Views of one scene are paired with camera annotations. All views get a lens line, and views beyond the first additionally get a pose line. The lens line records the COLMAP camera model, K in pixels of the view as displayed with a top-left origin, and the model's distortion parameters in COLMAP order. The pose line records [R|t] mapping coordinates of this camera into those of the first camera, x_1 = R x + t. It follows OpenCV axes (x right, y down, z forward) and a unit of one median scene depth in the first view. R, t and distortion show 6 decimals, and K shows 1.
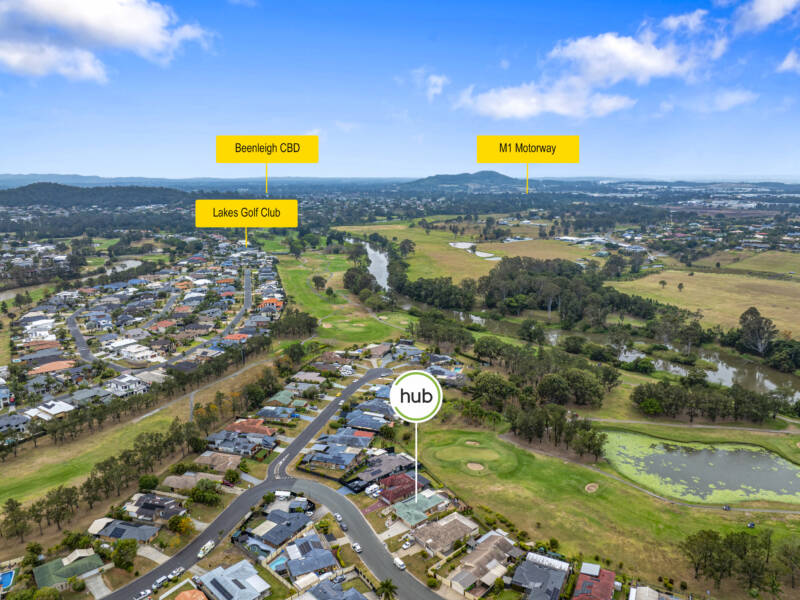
lens RADIAL K [[606.4, 0, 400.0], [0, 606.4, 300.0], [0, 0, 1]] dist [-0.051424, 0.000411]
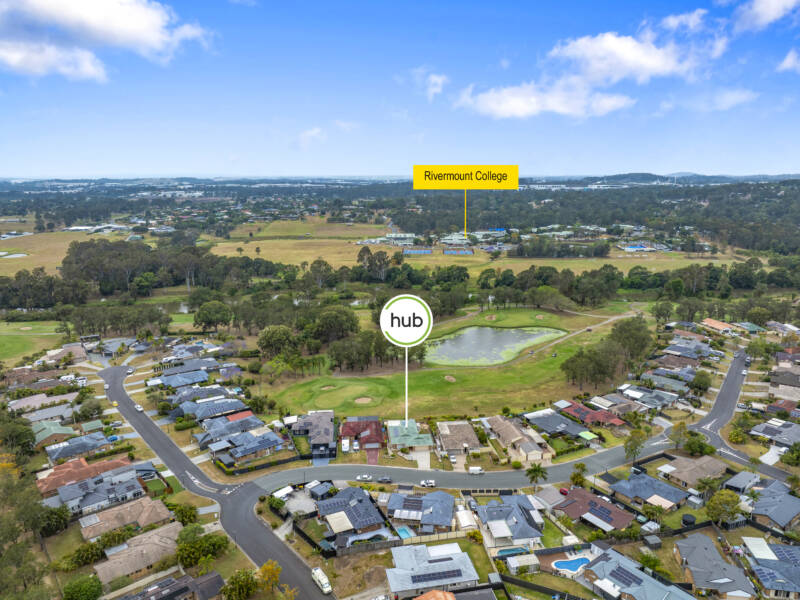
lens RADIAL K [[561.3, 0, 400.0], [0, 561.3, 300.0], [0, 0, 1]] dist [-0.044501, 0.002835]
pose [[0.545708, -0.173931, 0.819726, -0.695763], [0.169548, 0.980907, 0.095258, 0.036921], [-0.820644, 0.087000, 0.564779, 0.472974]]
